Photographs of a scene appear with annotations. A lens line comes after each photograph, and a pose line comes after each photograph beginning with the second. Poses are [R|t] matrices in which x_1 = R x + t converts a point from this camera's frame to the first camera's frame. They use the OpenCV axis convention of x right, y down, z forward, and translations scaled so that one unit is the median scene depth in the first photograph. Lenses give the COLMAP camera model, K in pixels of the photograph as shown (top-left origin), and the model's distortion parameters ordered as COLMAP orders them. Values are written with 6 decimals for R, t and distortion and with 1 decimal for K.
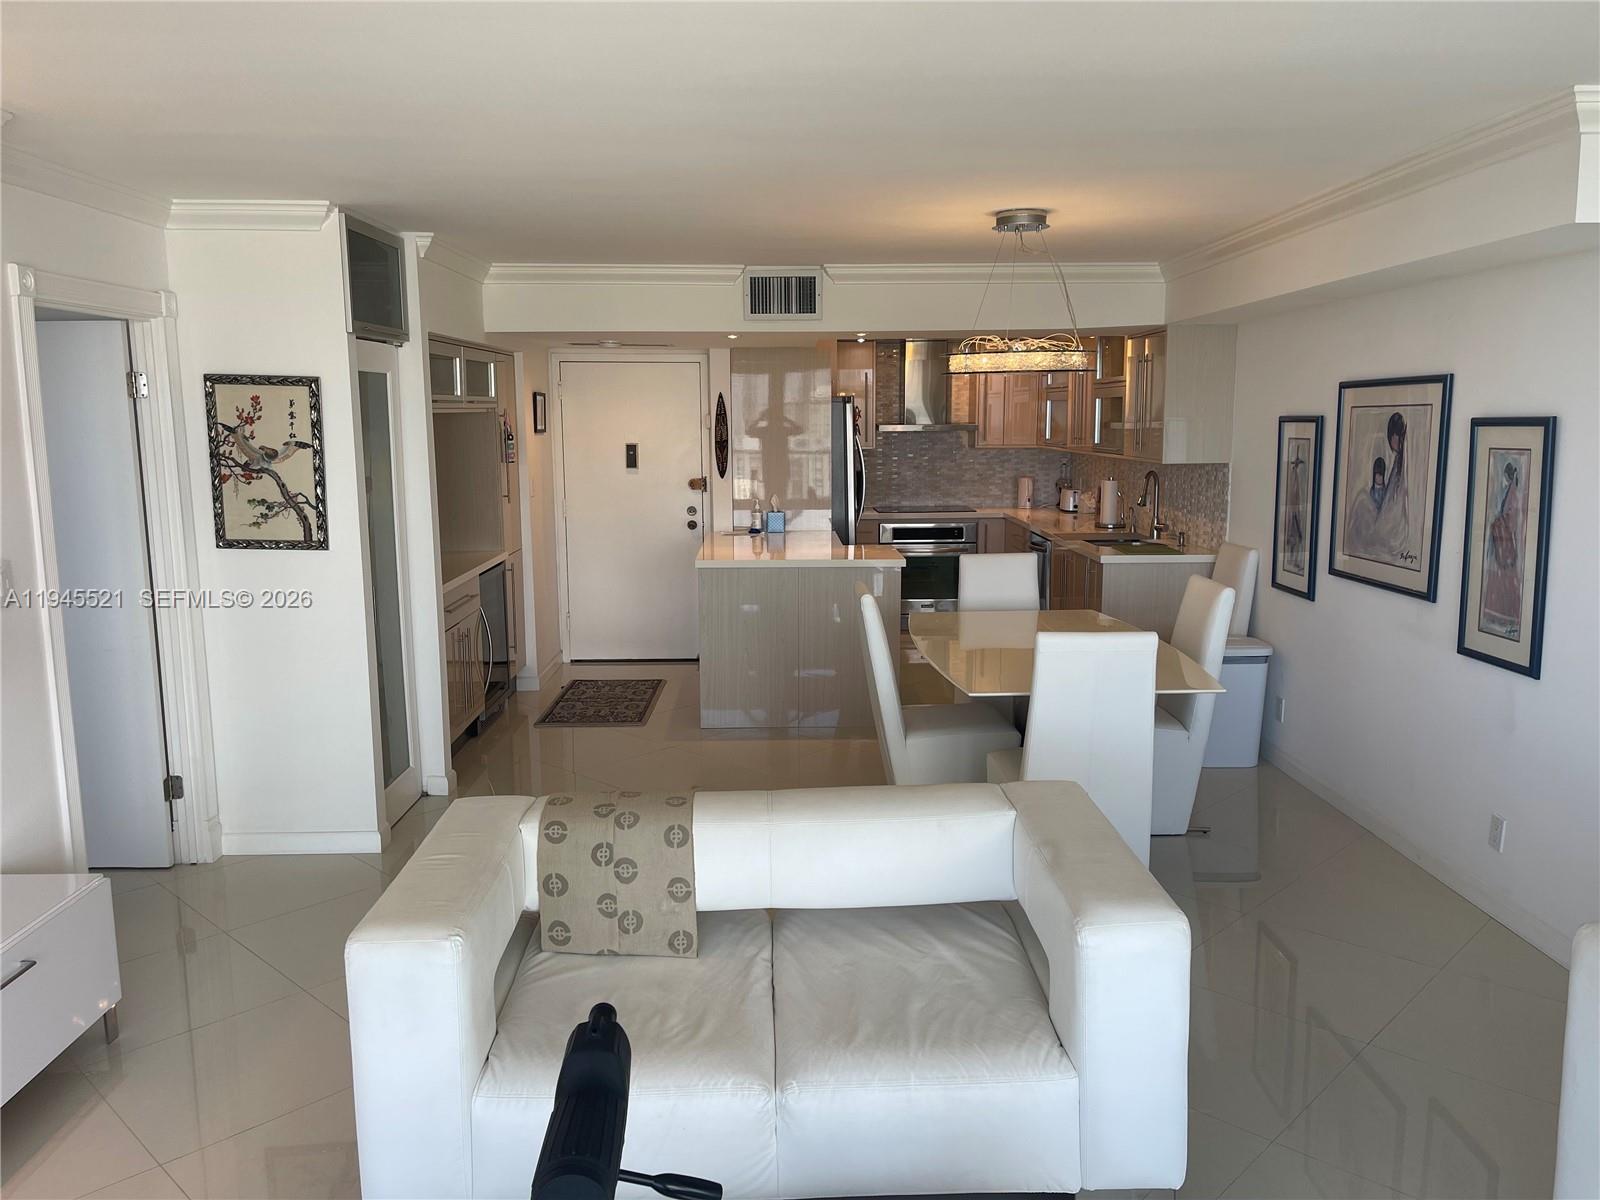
lens RADIAL K [[1200.3, 0, 817.1], [0, 1200.3, 593.7], [0, 0, 1]] dist [0.078397, -0.101324]
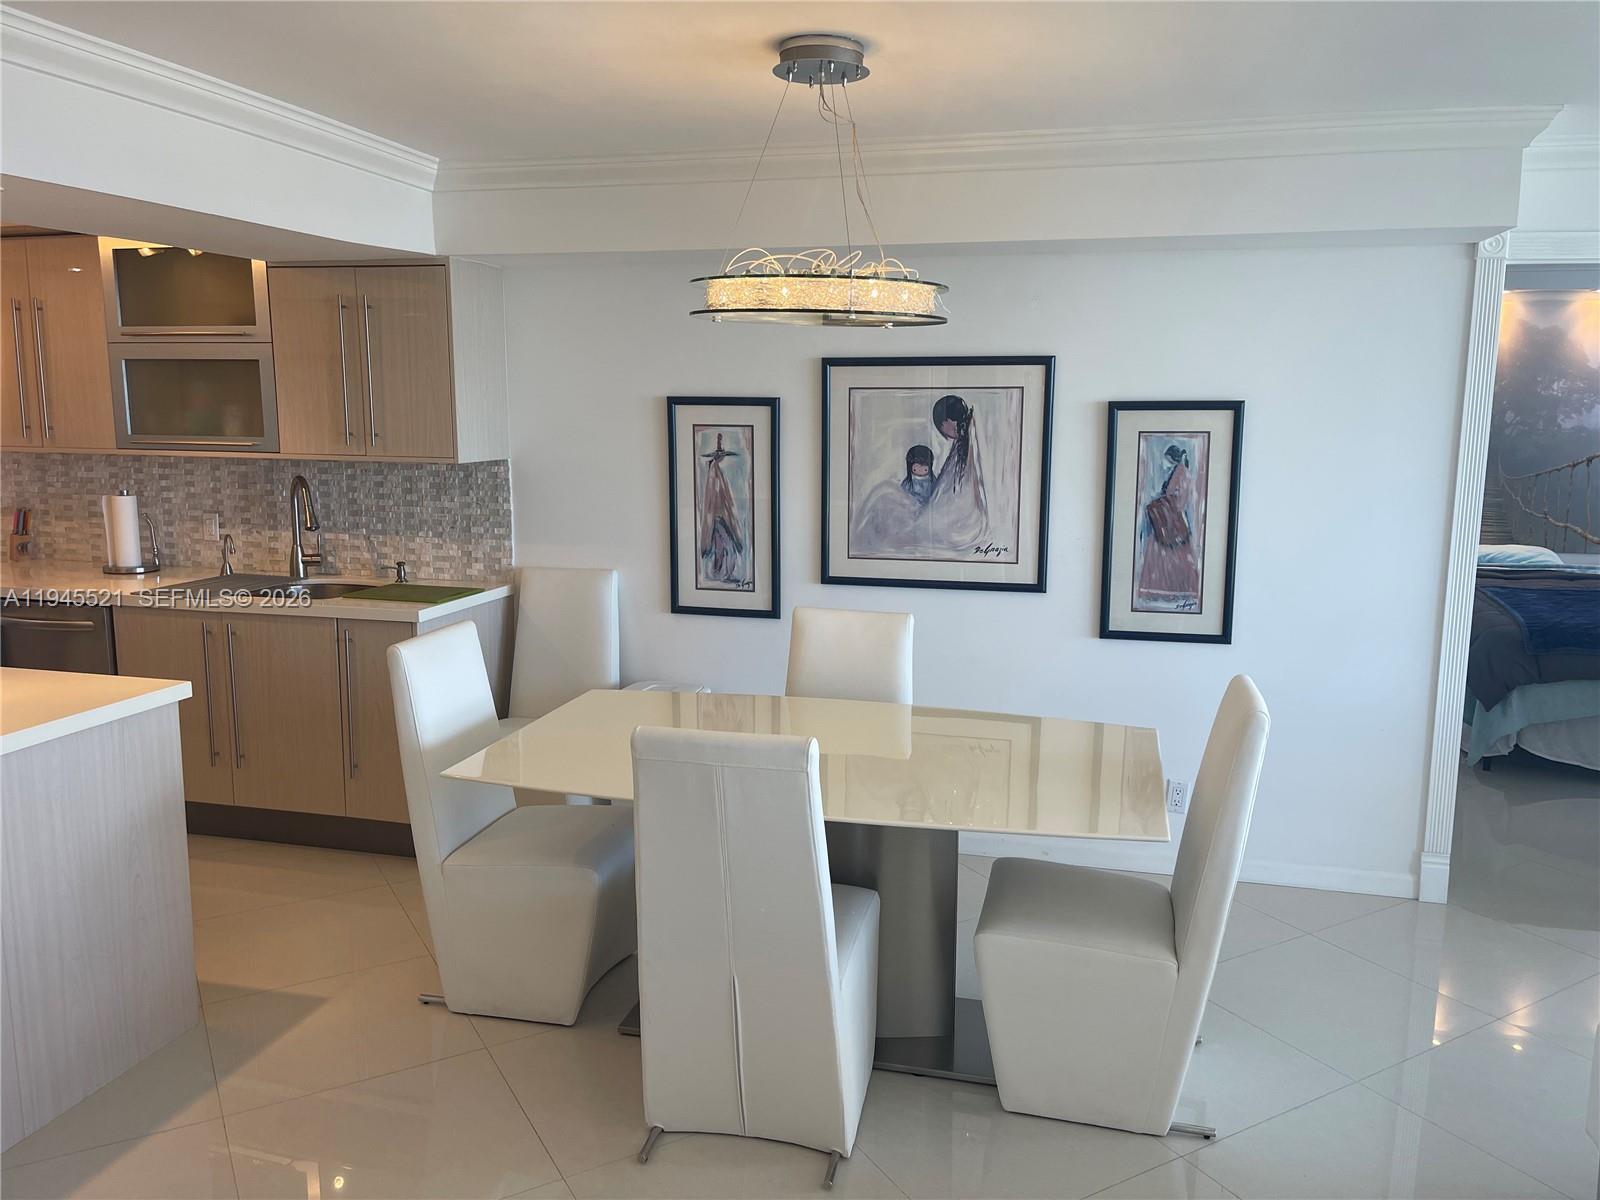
lens RADIAL K [[1200.3, 0, 817.1], [0, 1200.3, 593.7], [0, 0, 1]] dist [0.078397, -0.101324]
pose [[0.278211, -0.143999, 0.949665, -0.401642], [0.130283, 0.985219, 0.111223, -0.107682], [-0.951643, 0.092781, 0.292859, 0.784418]]
